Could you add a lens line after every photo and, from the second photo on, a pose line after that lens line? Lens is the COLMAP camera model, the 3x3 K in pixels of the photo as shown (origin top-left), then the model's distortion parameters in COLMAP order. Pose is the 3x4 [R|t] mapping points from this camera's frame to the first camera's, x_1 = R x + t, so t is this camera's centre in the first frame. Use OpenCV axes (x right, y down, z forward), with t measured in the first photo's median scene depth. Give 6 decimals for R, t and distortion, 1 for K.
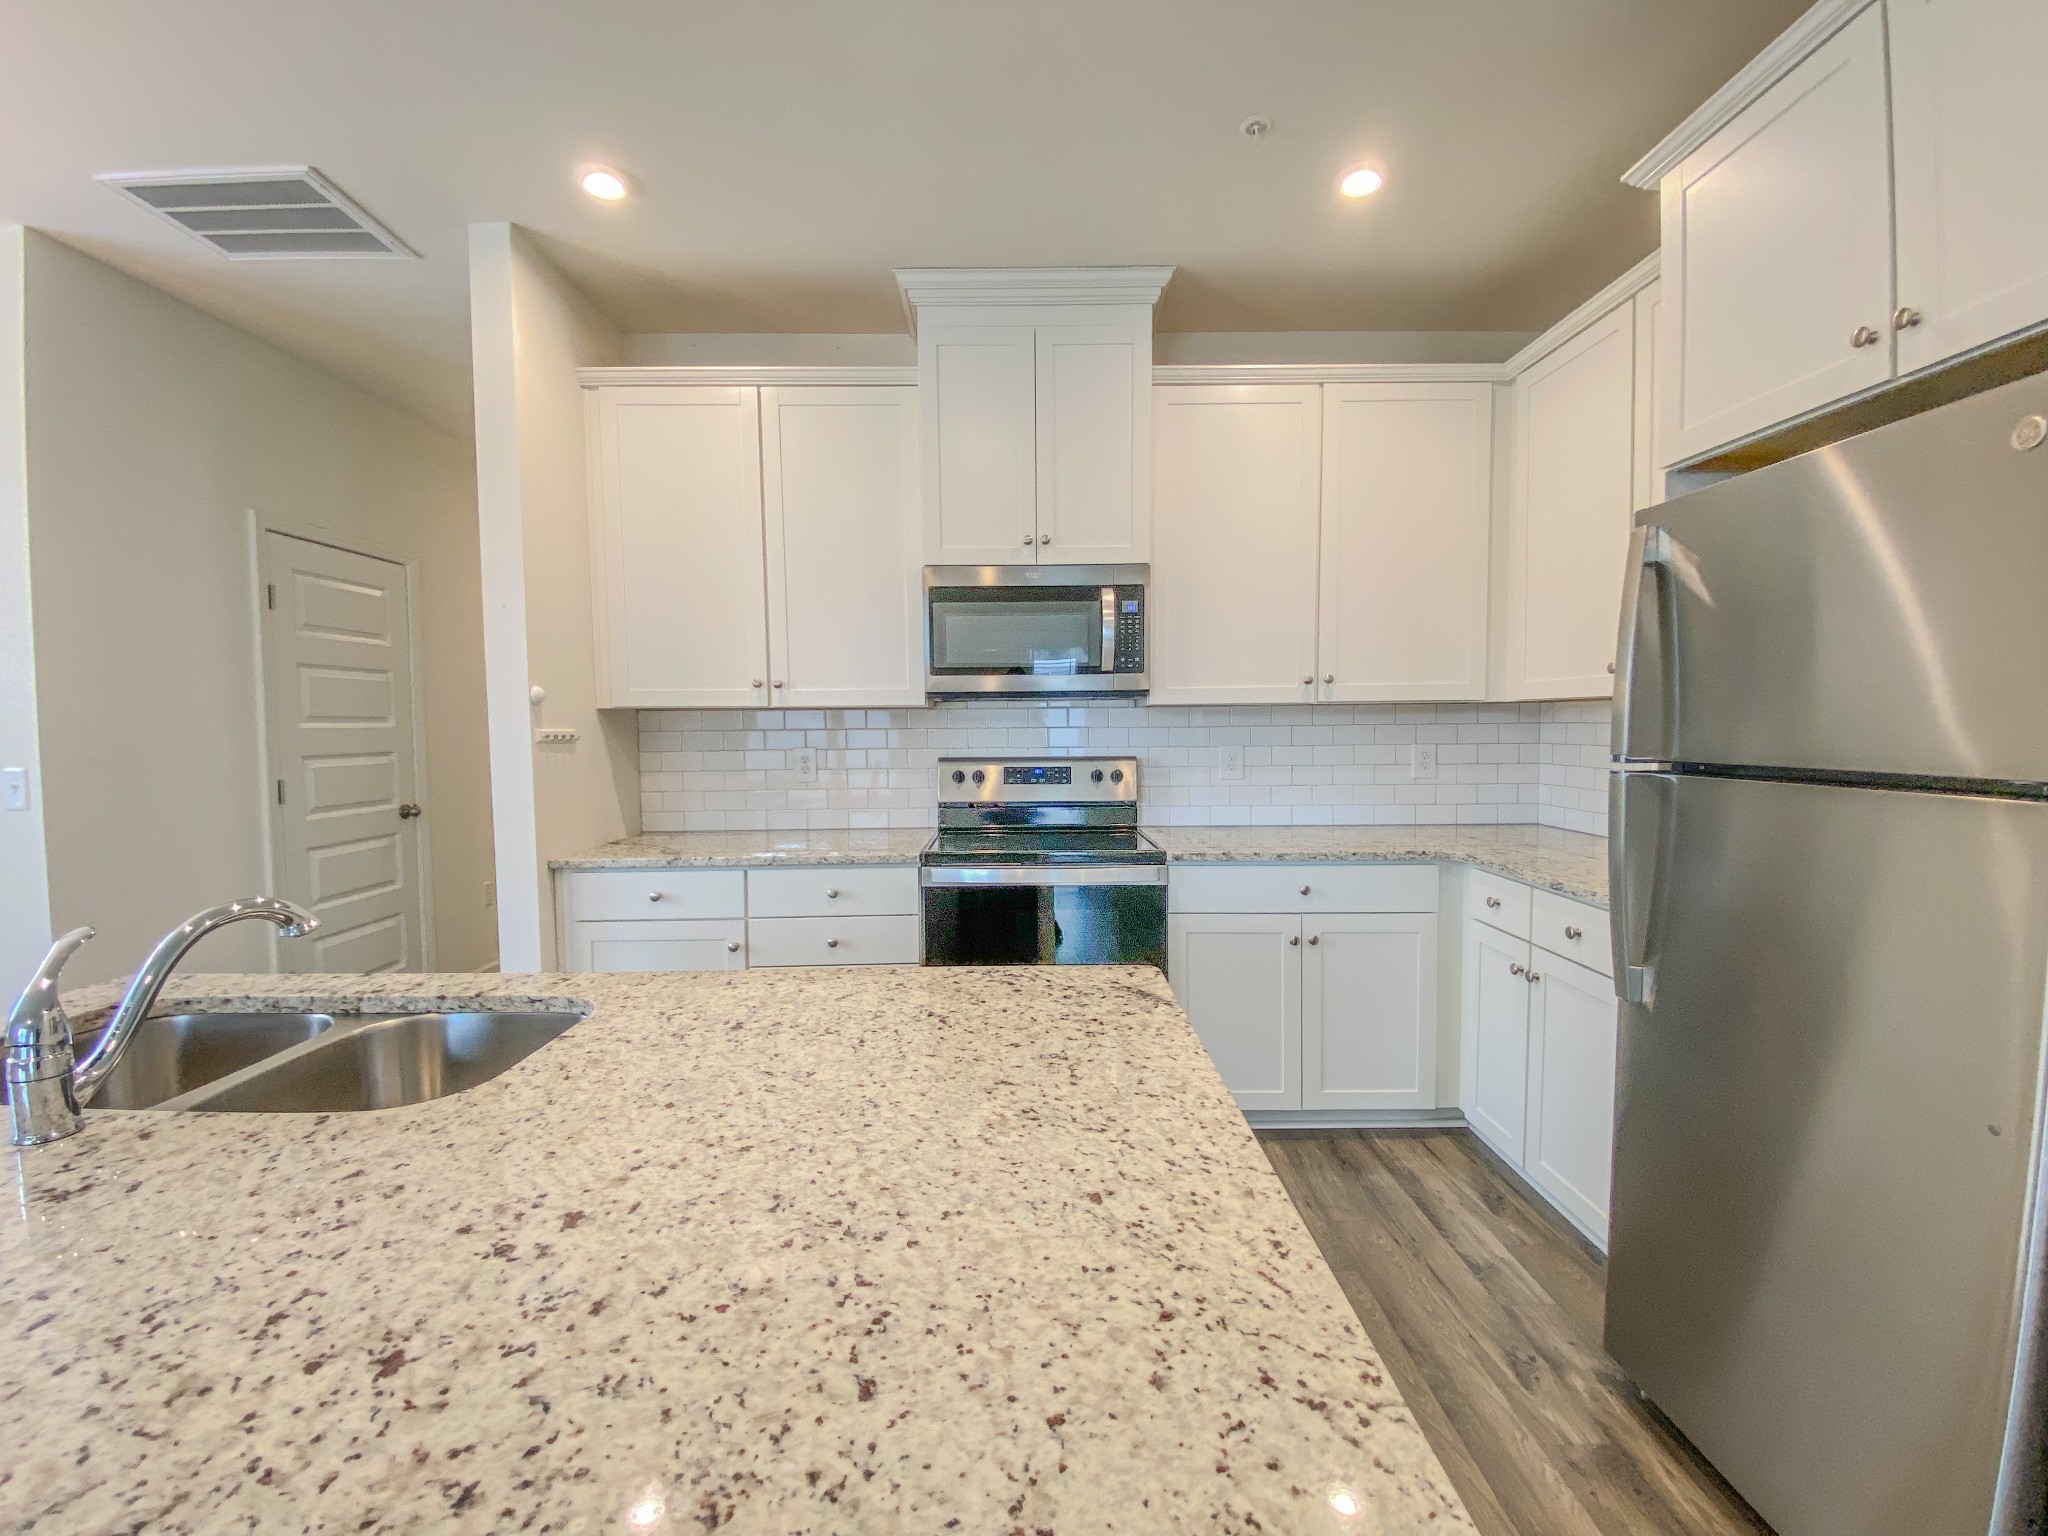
lens RADIAL K [[817.4, 0, 1024.0], [0, 817.4, 768.0], [0, 0, 1]] dist [0.036297, -0.025520]
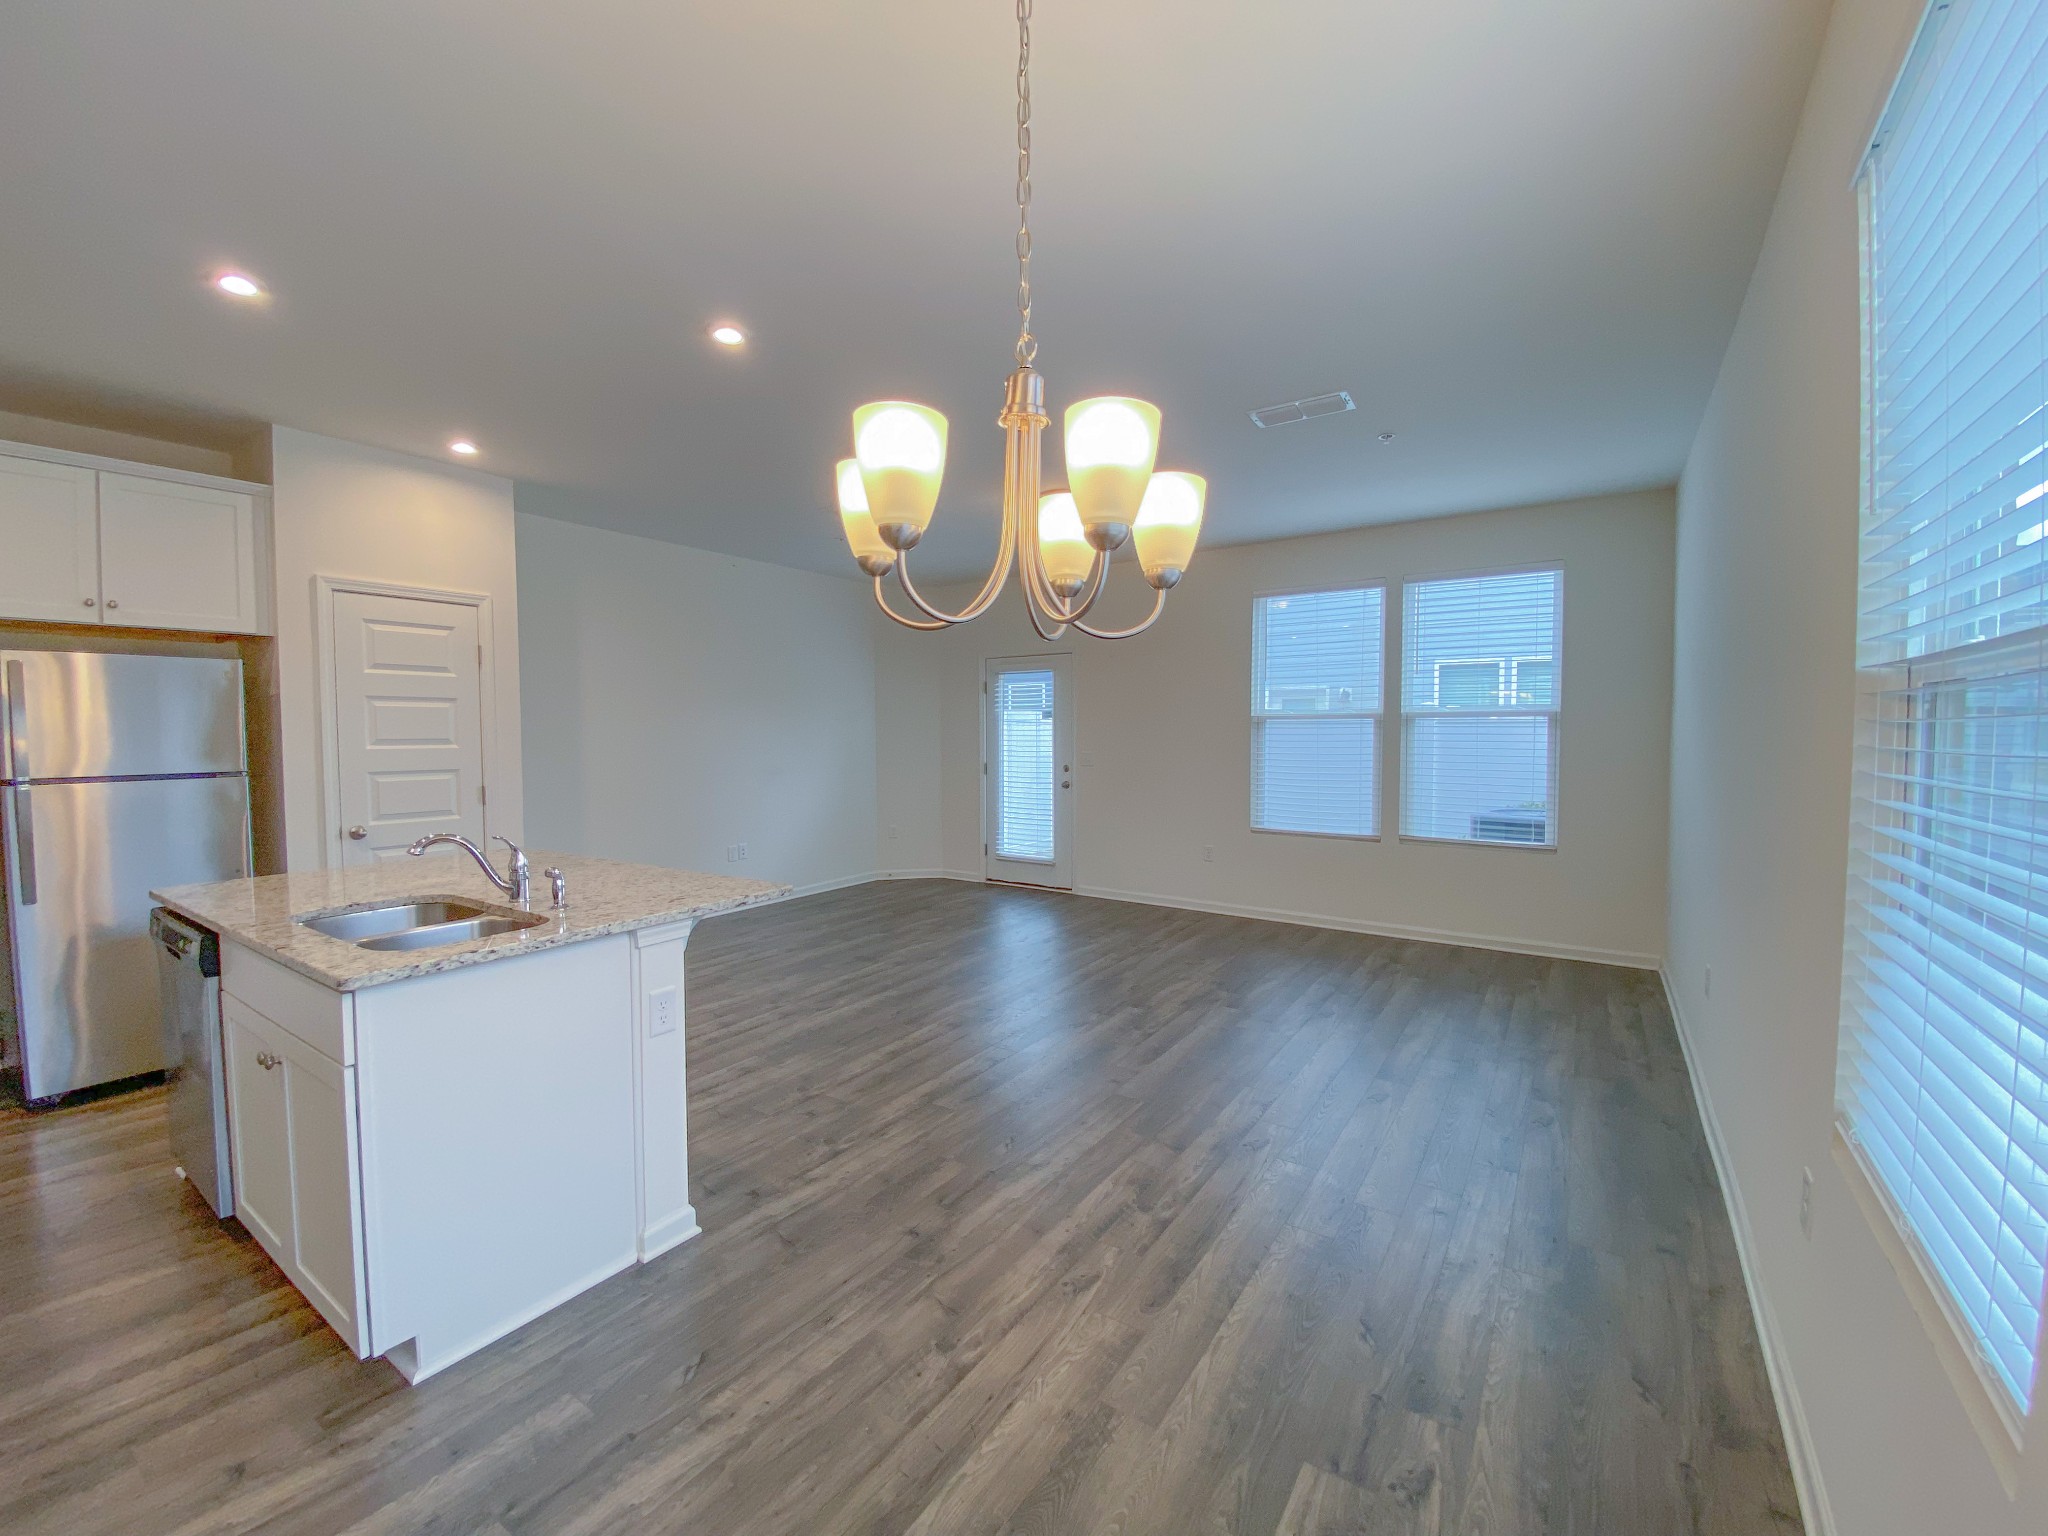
lens RADIAL K [[818.9, 0, 1034.1], [0, 818.9, 763.2], [0, 0, 1]] dist [0.030294, -0.026733]
pose [[-0.825308, -0.011212, 0.564571, -1.589545], [0.043576, 0.995557, 0.083471, -0.070368], [-0.562998, 0.093491, -0.821153, 0.846296]]
